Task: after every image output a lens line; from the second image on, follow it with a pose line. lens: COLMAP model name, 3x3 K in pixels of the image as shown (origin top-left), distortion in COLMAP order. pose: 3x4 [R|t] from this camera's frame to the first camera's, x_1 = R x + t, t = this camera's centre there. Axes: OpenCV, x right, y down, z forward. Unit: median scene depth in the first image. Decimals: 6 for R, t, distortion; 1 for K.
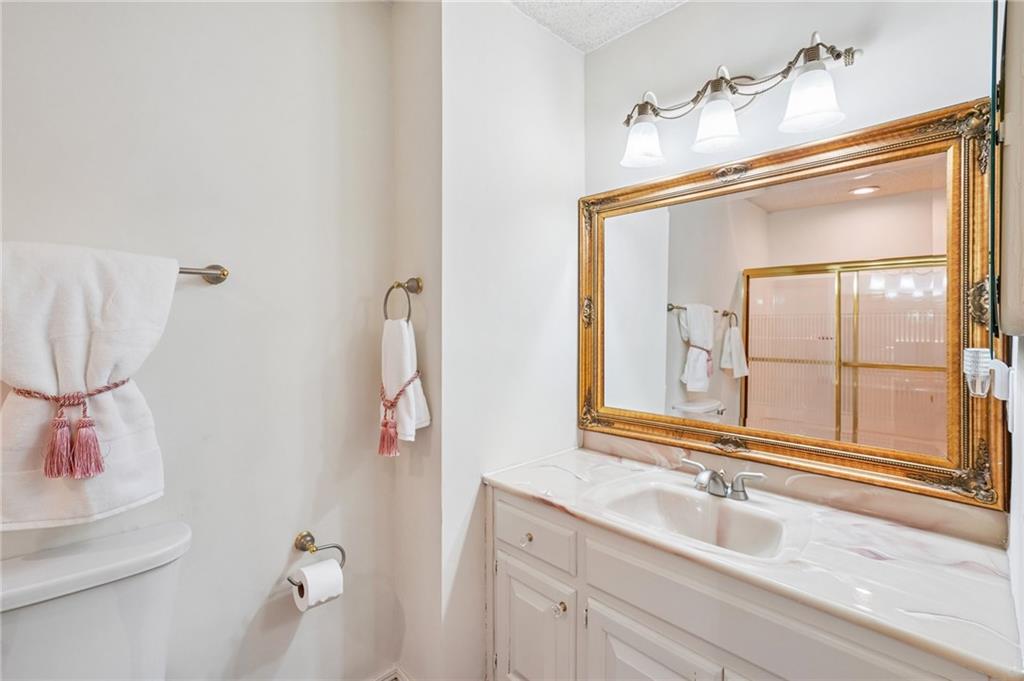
lens RADIAL K [[471.3, 0, 499.9], [0, 471.3, 320.2], [0, 0, 1]] dist [-0.016552, 0.004144]
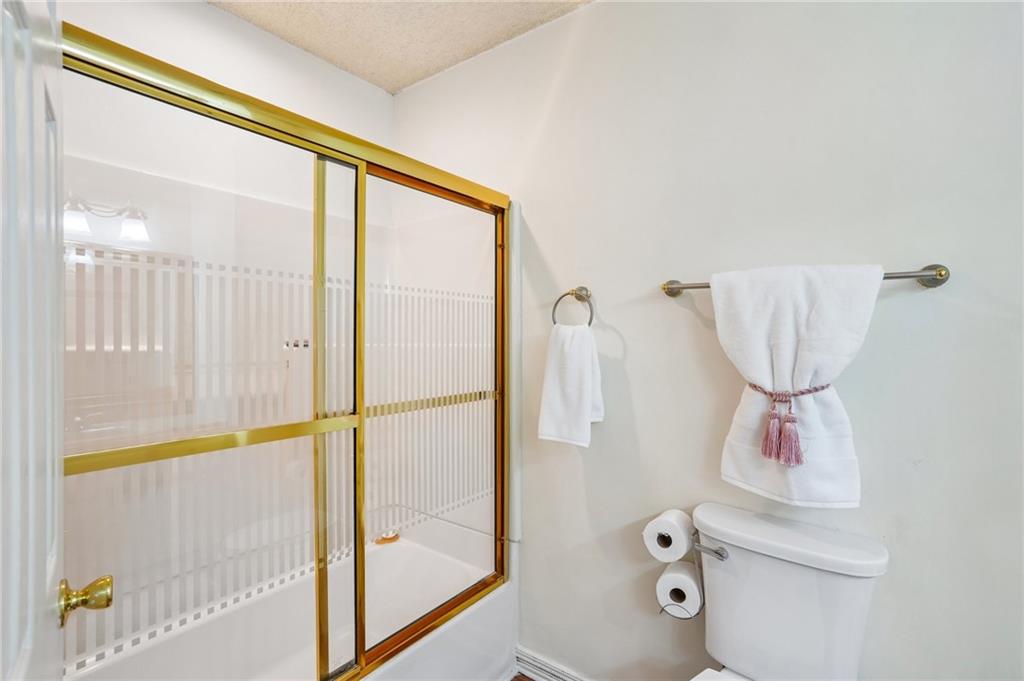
lens RADIAL K [[471.3, 0, 510.6], [0, 471.3, 339.0], [0, 0, 1]] dist [-0.016552, 0.004144]
pose [[0.154949, 0.015756, -0.987797, 0.146386], [0.002092, 0.999865, 0.016277, 0.002692], [0.987920, -0.004588, 0.154895, 0.133335]]
